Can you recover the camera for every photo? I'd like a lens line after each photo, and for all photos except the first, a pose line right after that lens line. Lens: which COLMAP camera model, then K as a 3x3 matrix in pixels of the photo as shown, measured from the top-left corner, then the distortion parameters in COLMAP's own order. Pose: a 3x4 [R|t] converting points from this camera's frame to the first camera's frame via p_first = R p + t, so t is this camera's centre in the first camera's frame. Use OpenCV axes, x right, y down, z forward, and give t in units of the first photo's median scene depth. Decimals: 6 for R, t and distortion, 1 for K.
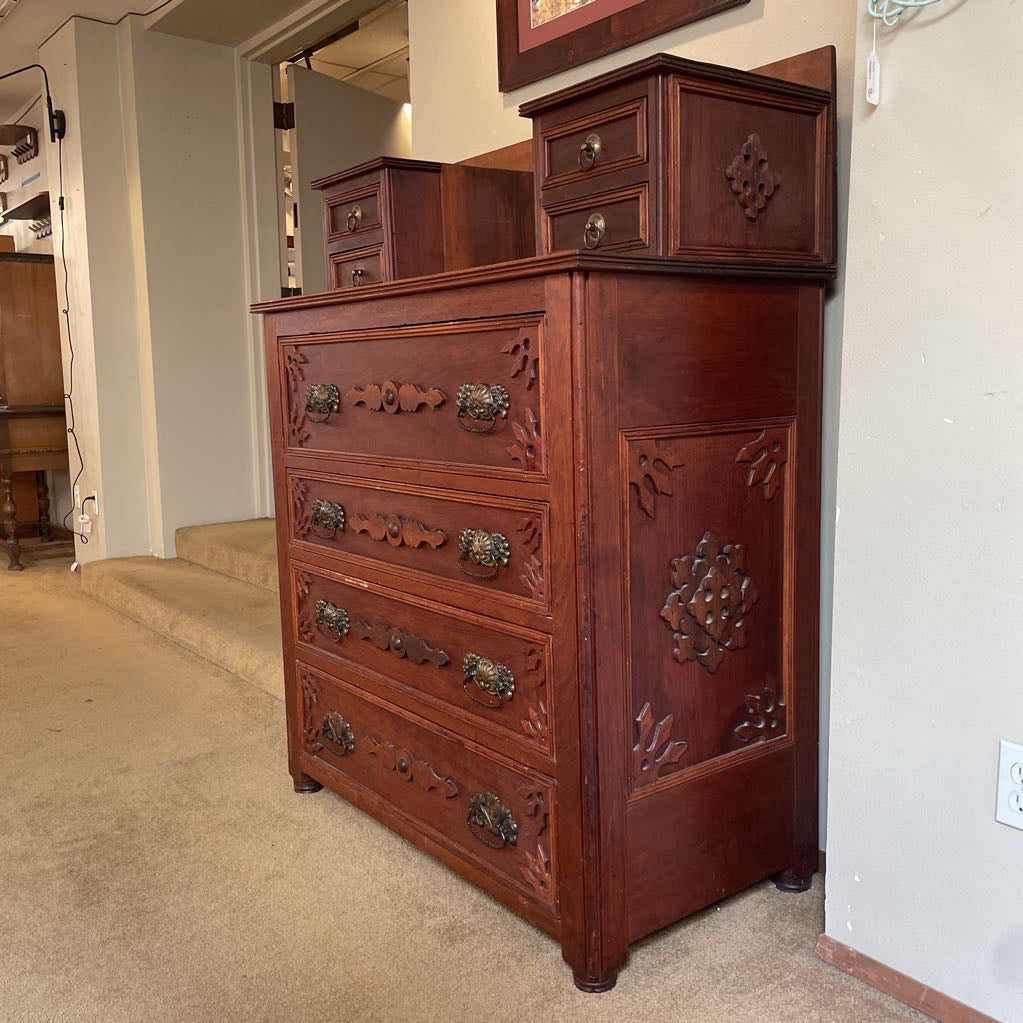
lens RADIAL K [[1034.8, 0, 515.7], [0, 1034.8, 503.0], [0, 0, 1]] dist [0.046028, 0.000000]
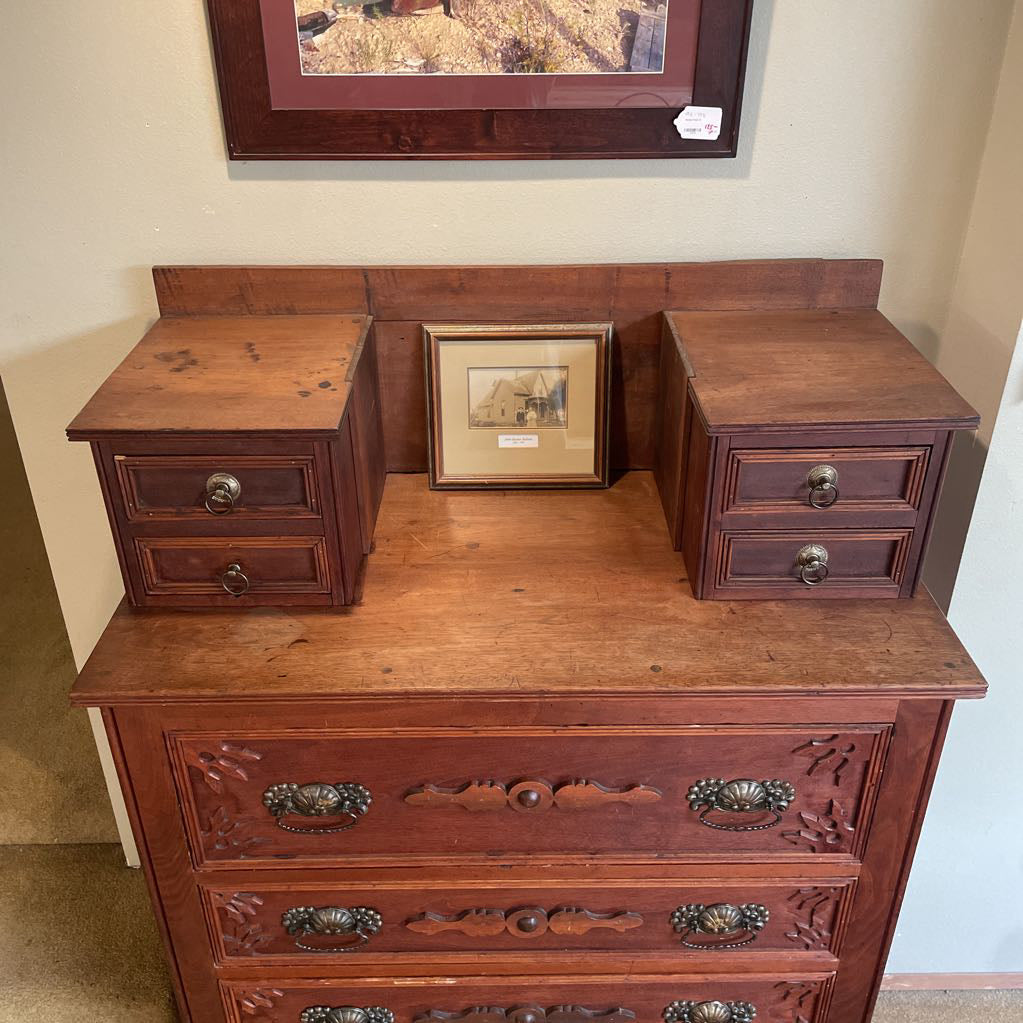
lens RADIAL K [[1034.8, 0, 515.6], [0, 1034.8, 500.4], [0, 0, 1]] dist [0.046028, 0.000000]
pose [[0.597088, -0.380167, 0.706370, -0.618413], [0.092899, 0.907413, 0.409842, -0.650020], [-0.796778, -0.179091, 0.577123, 0.687309]]
